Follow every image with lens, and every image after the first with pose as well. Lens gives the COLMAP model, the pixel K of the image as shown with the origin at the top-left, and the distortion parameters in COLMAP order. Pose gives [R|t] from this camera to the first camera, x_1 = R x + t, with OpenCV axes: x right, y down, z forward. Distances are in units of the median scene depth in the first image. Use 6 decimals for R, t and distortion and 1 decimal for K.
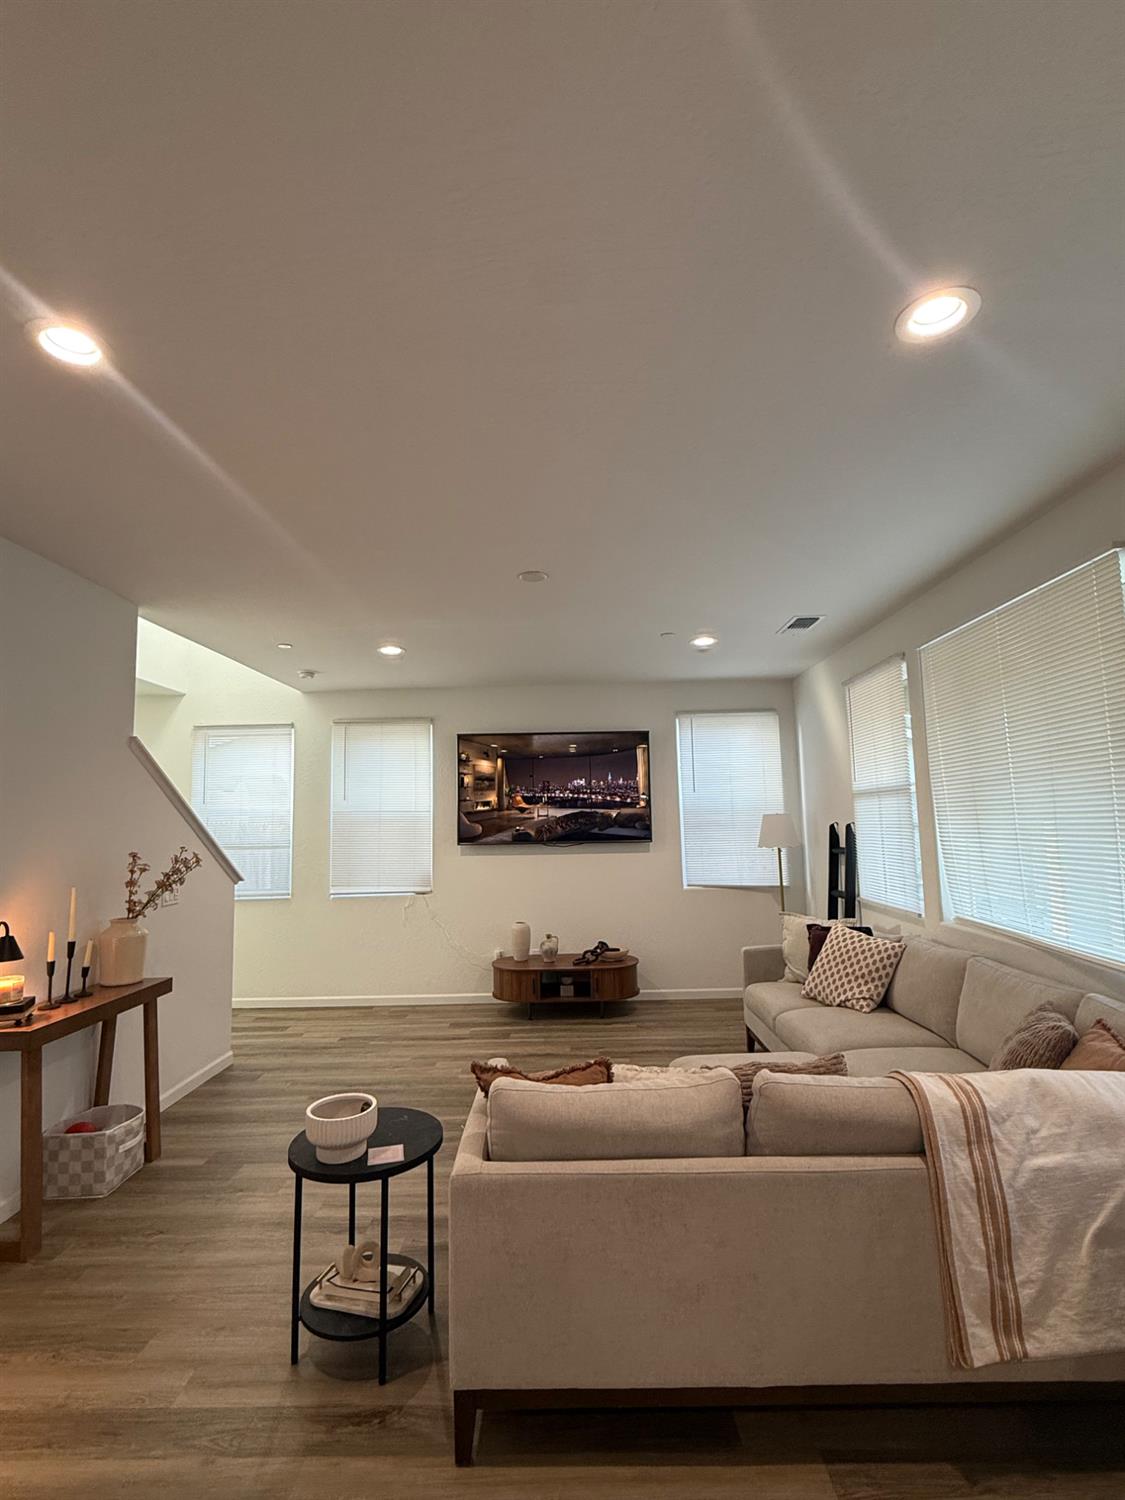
lens RADIAL K [[713.3, 0, 562.5], [0, 713.3, 750.0], [0, 0, 1]] dist [-0.002829, -0.000523]
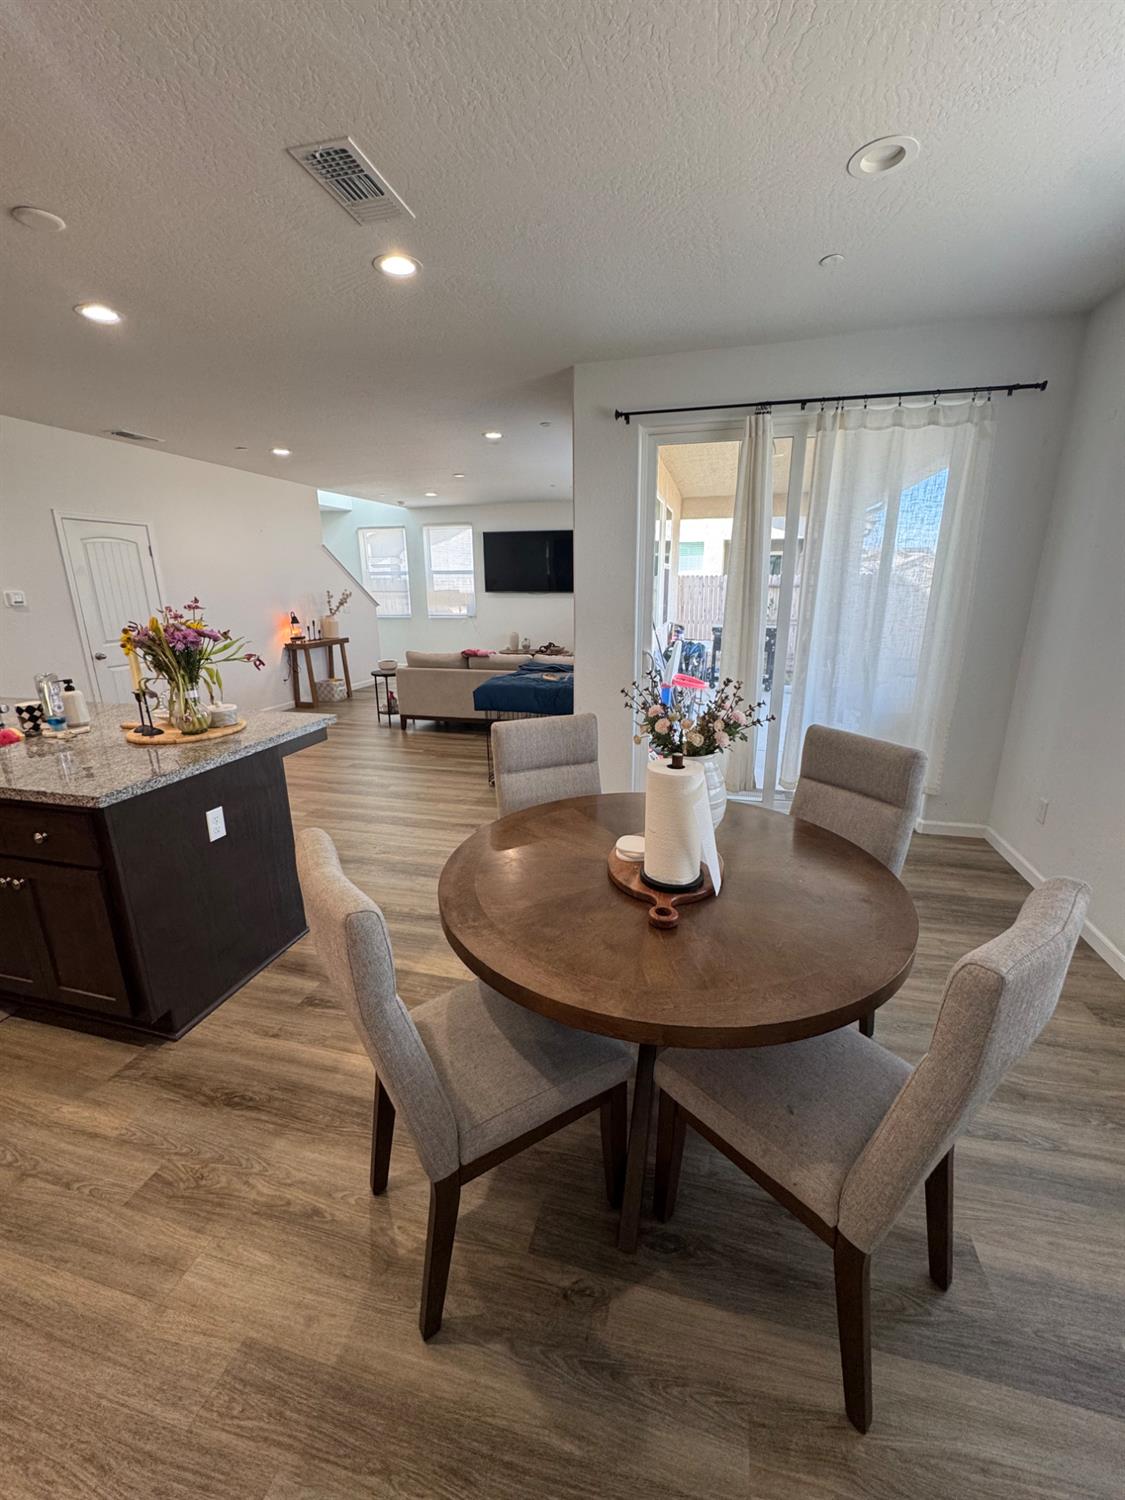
lens RADIAL K [[608.2, 0, 562.5], [0, 608.2, 750.0], [0, 0, 1]] dist [0.027562, 0.000130]
pose [[0.974138, 0.073432, -0.213689, 0.816639], [0.010917, 0.929319, 0.369116, -0.145196], [0.225690, -0.361903, 0.904484, -1.141373]]
